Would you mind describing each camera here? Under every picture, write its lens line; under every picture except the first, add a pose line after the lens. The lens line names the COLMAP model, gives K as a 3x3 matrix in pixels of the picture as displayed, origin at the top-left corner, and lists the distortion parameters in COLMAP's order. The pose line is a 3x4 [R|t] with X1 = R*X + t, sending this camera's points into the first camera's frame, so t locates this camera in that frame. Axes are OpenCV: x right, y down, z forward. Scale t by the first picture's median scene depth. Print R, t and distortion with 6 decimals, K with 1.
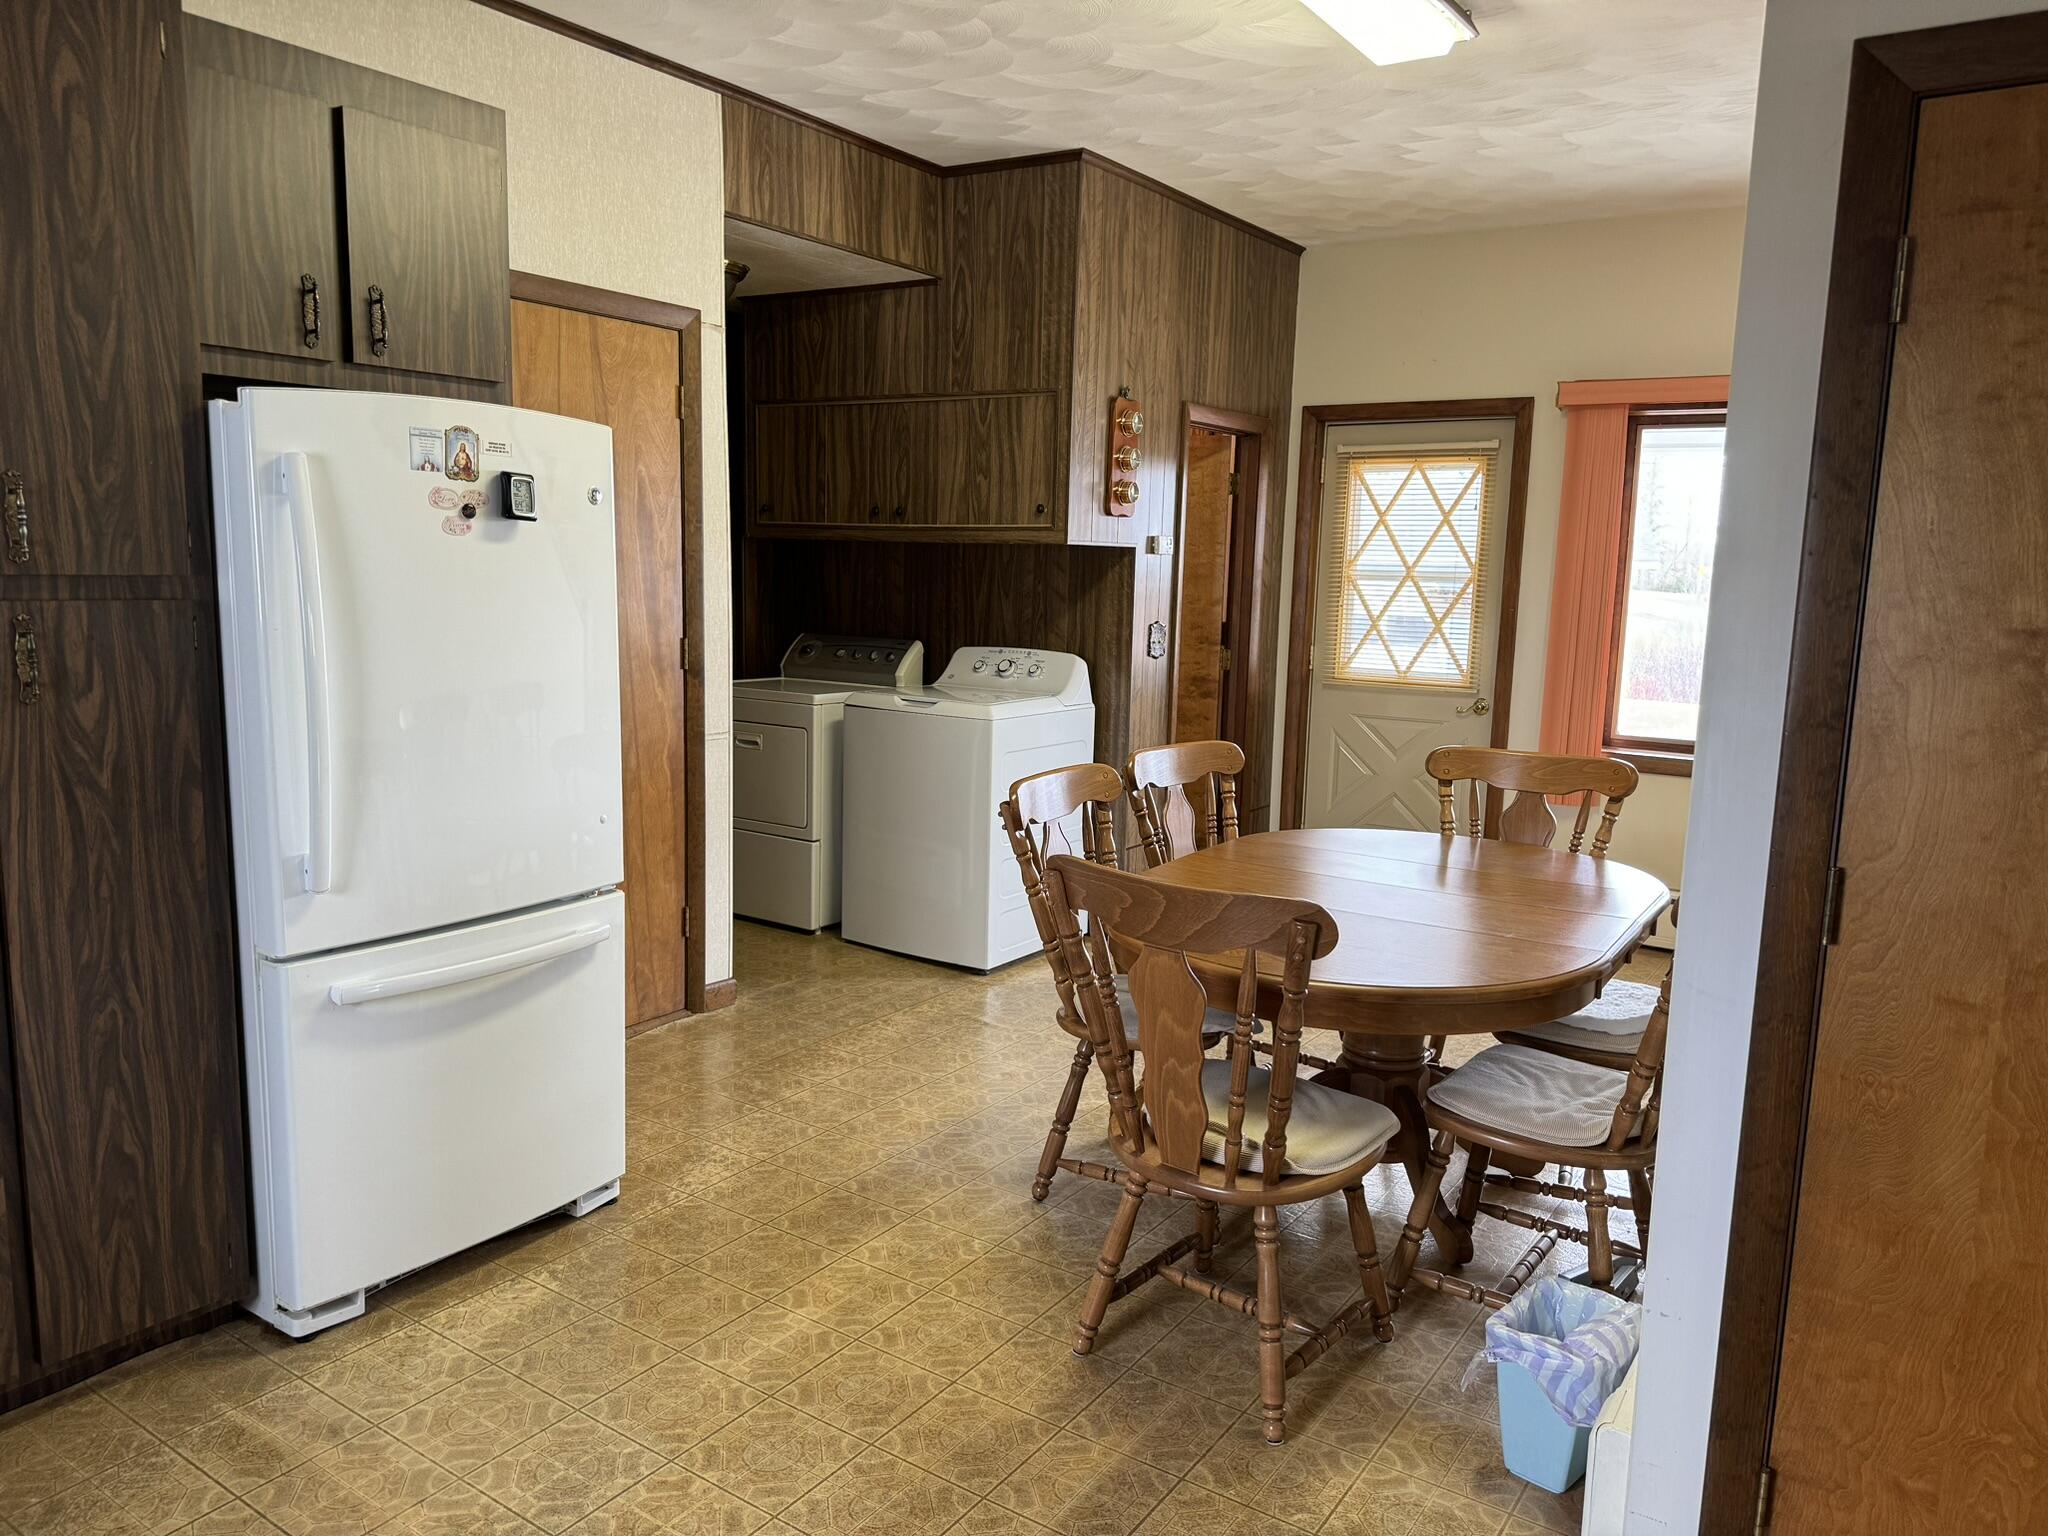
lens RADIAL K [[1428.9, 0, 1030.0], [0, 1428.9, 764.1], [0, 0, 1]] dist [0.086758, -0.110275]
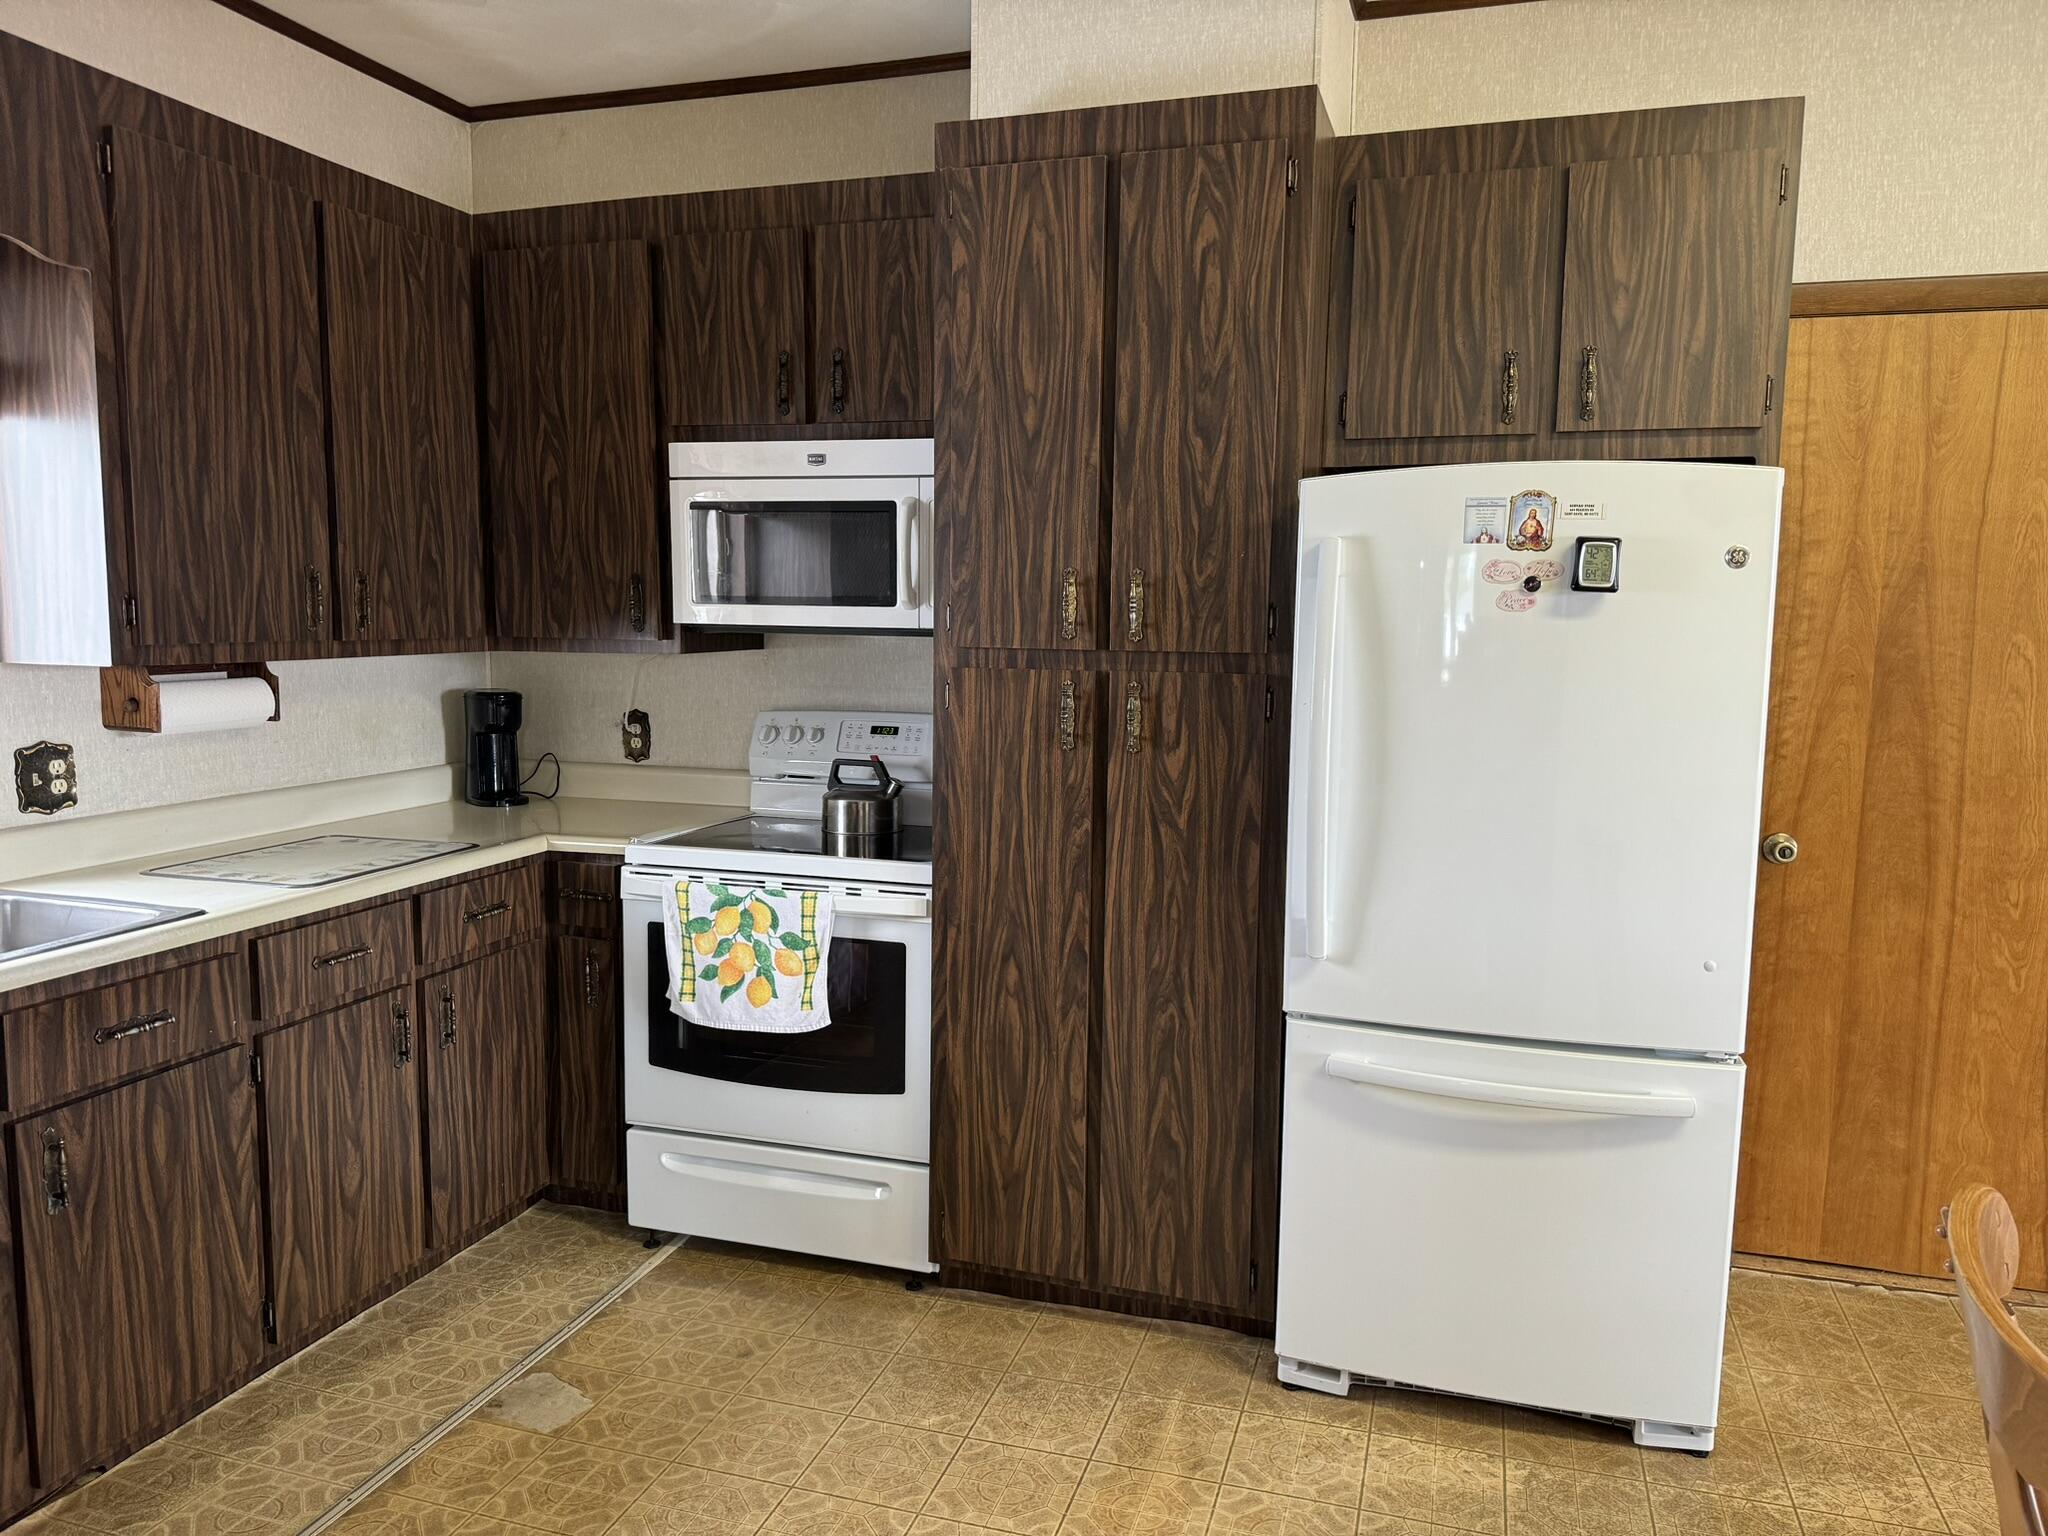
lens RADIAL K [[1428.9, 0, 1012.3], [0, 1428.9, 760.8], [0, 0, 1]] dist [0.086758, -0.110275]
pose [[0.289687, 0.080694, -0.953714, 0.434142], [-0.137292, 0.989638, 0.042032, -0.067641], [0.947223, 0.118761, 0.297764, 0.500268]]
